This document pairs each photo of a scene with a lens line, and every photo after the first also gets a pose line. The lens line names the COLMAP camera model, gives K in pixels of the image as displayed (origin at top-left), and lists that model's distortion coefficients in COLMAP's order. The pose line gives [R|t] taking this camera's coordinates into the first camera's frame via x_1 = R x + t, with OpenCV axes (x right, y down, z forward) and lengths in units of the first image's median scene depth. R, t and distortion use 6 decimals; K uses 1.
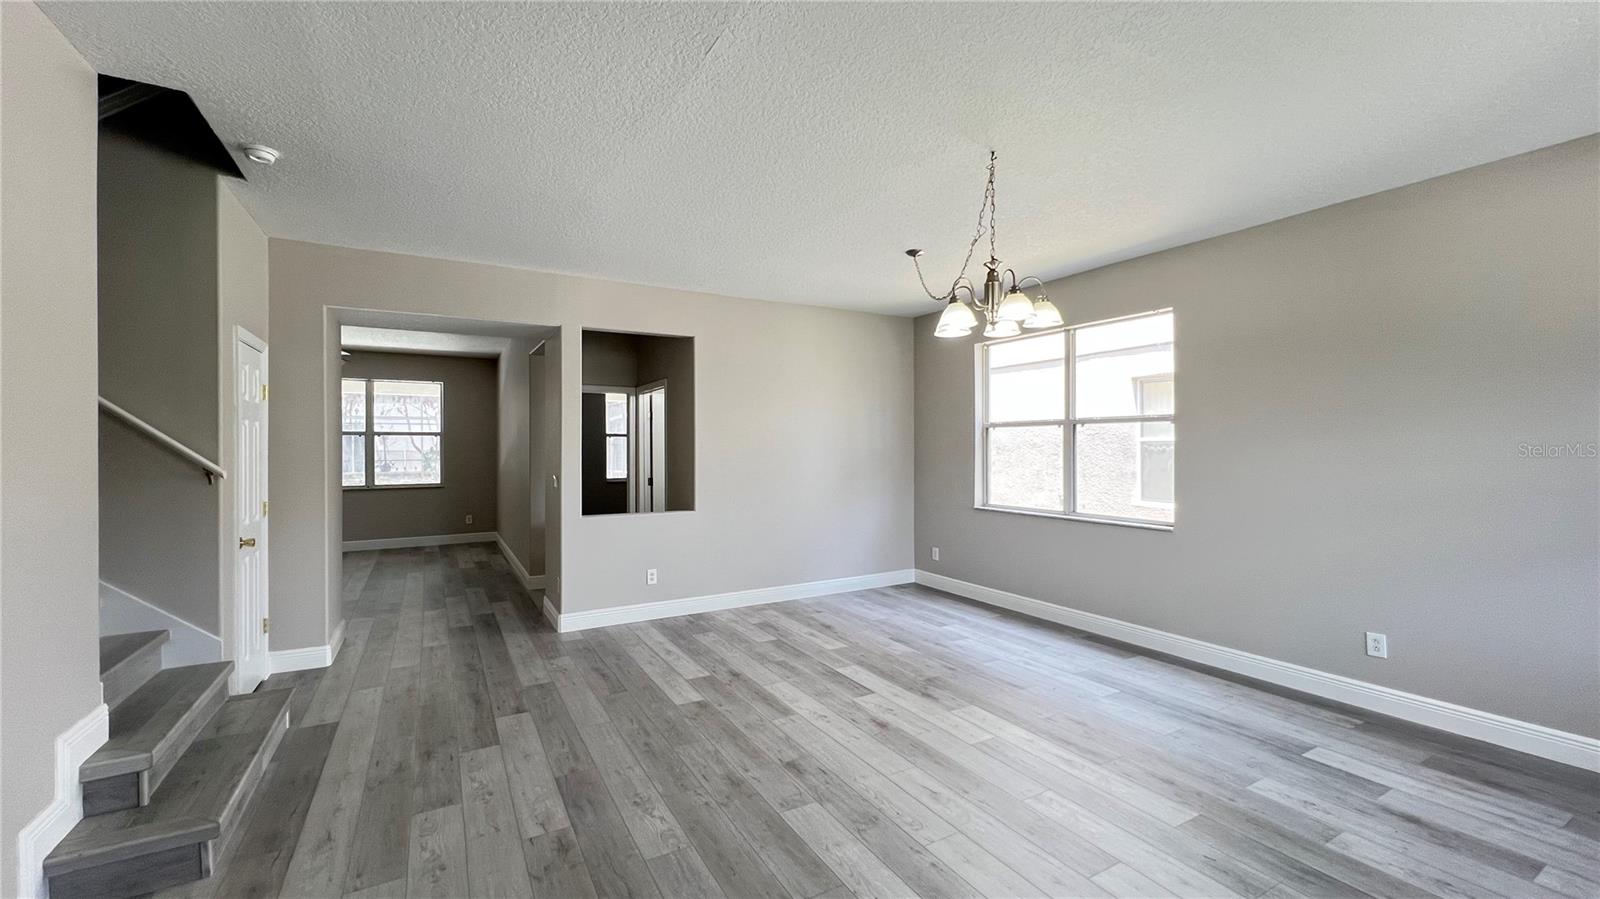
lens RADIAL K [[639.8, 0, 794.0], [0, 639.8, 448.2], [0, 0, 1]] dist [0.000231, 0.000717]
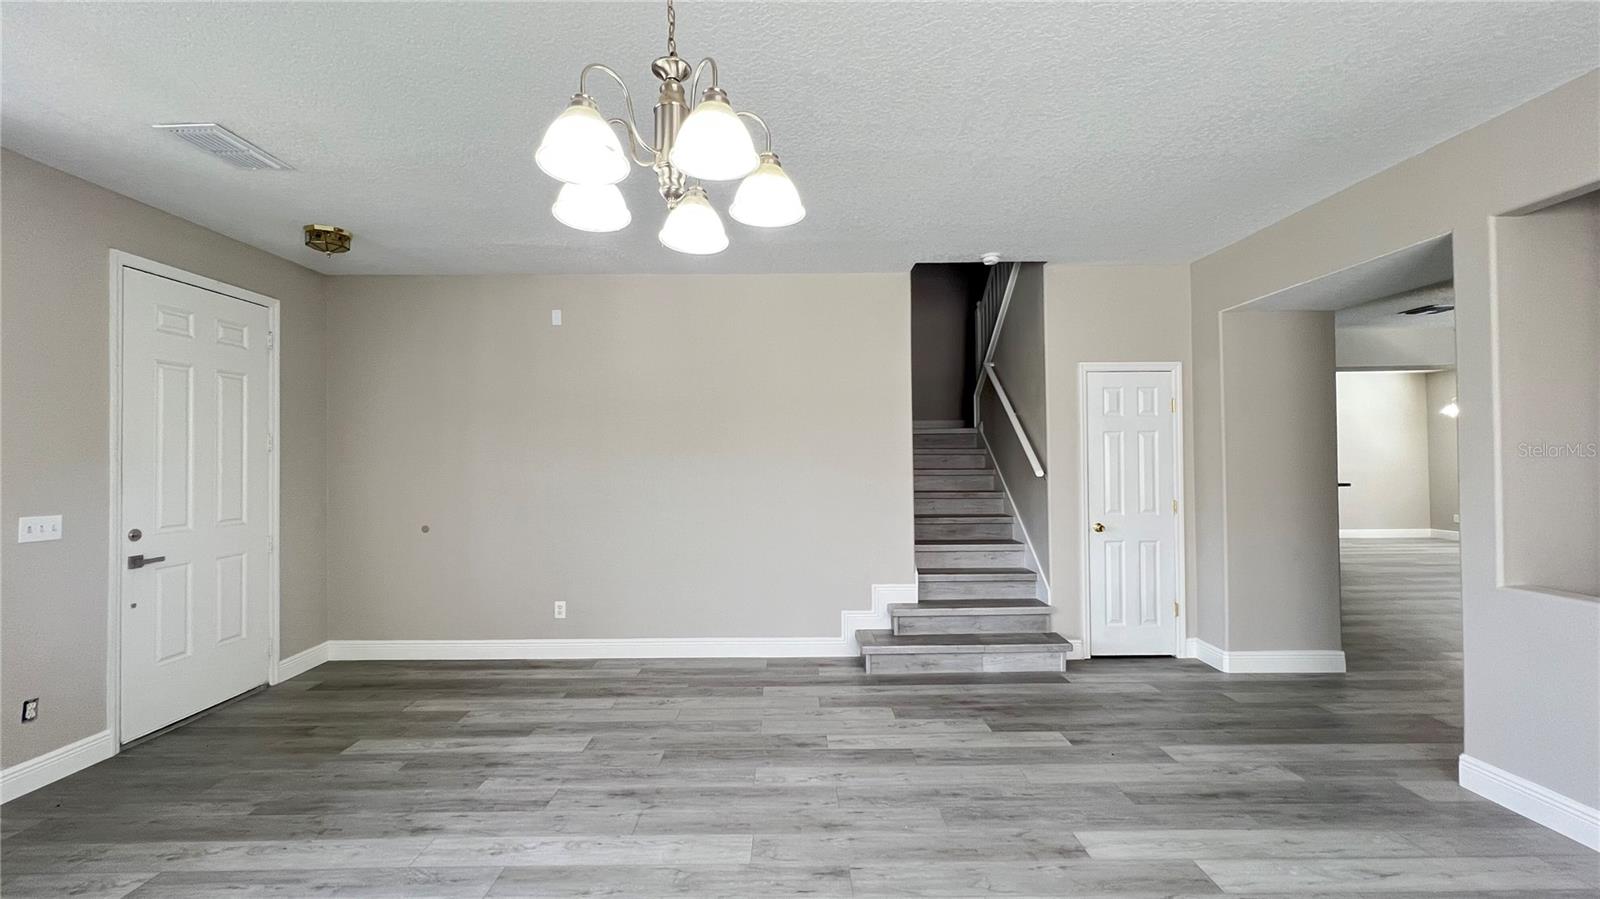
lens RADIAL K [[639.8, 0, 794.0], [0, 639.8, 448.2], [0, 0, 1]] dist [0.000231, 0.000717]
pose [[-0.489797, -0.007724, -0.871802, 0.590065], [0.009617, 0.999852, -0.014262, -0.000739], [0.871784, -0.015370, -0.489650, 1.137616]]
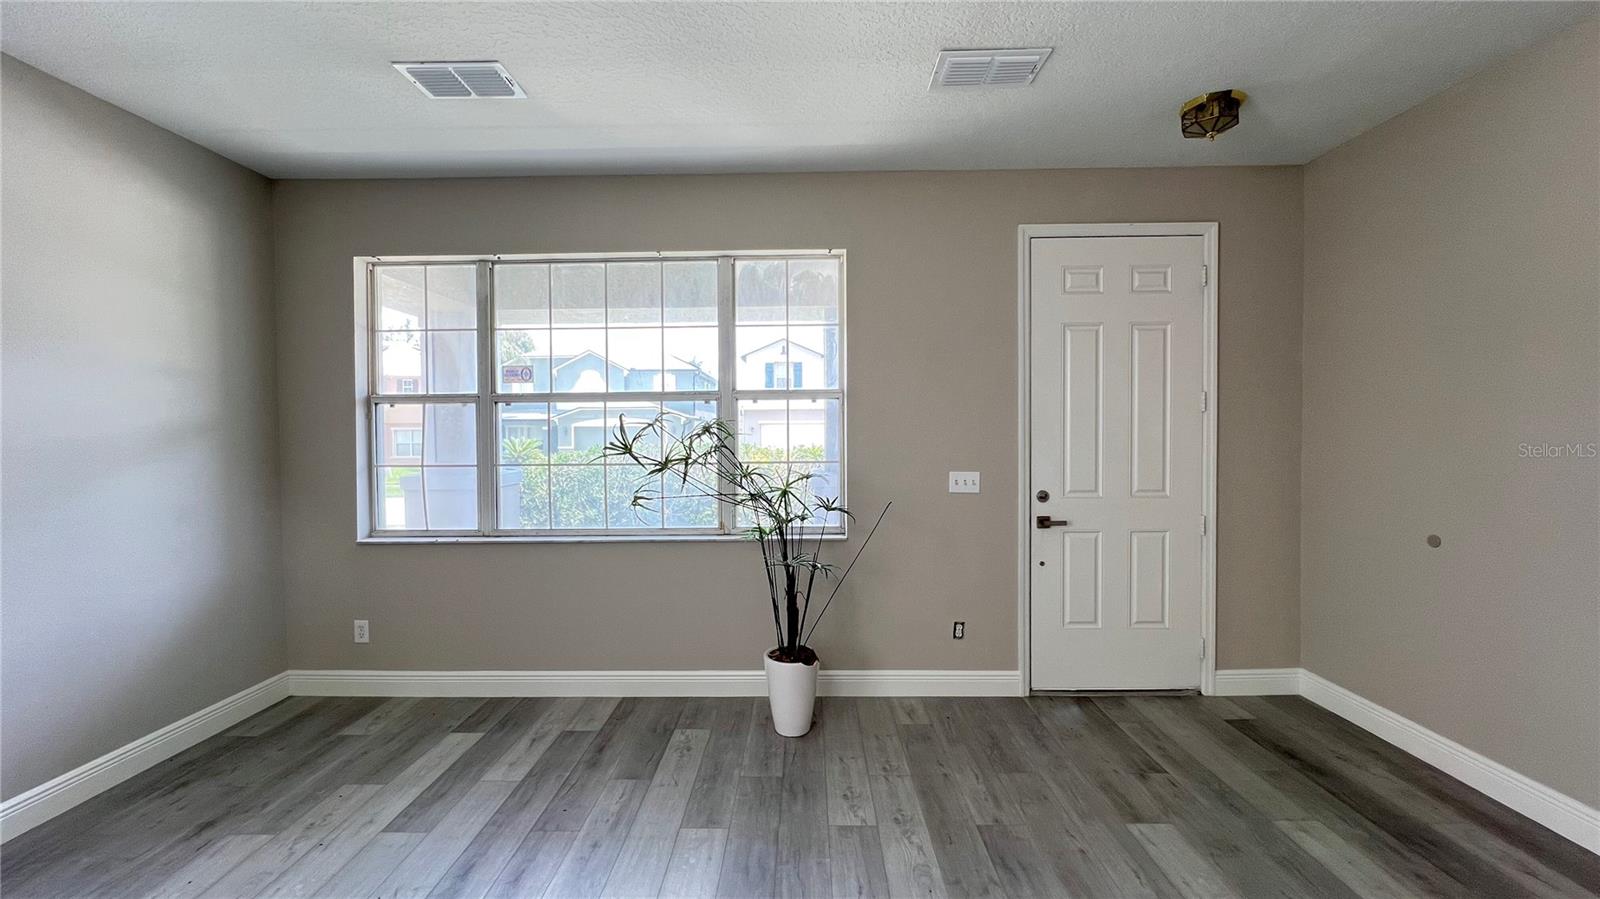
lens RADIAL K [[639.8, 0, 794.0], [0, 639.8, 448.2], [0, 0, 1]] dist [0.000231, 0.000717]
pose [[-0.861499, -0.004278, 0.507741, 0.059419], [0.010779, 0.999585, 0.026710, 0.000396], [-0.507645, 0.028484, -0.861096, 0.856111]]
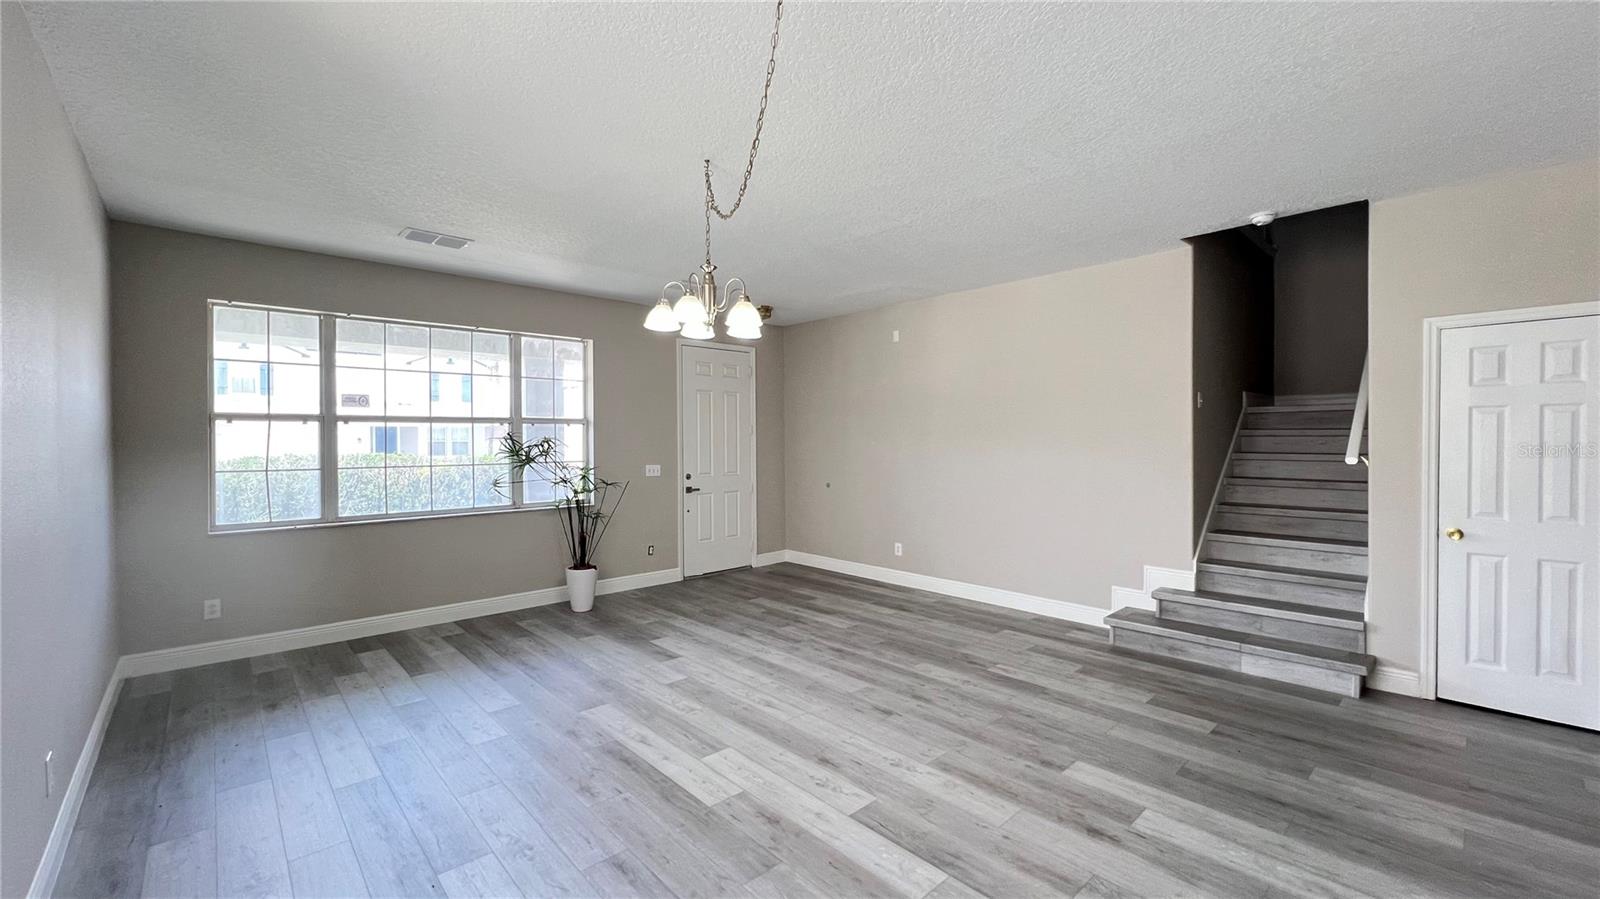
lens RADIAL K [[639.8, 0, 794.0], [0, 639.8, 448.2], [0, 0, 1]] dist [0.000231, 0.000717]
pose [[-0.974043, 0.010225, -0.226132, 0.360944], [0.007338, 0.999881, 0.013603, -0.004998], [0.226244, 0.011591, -0.974002, 1.787235]]
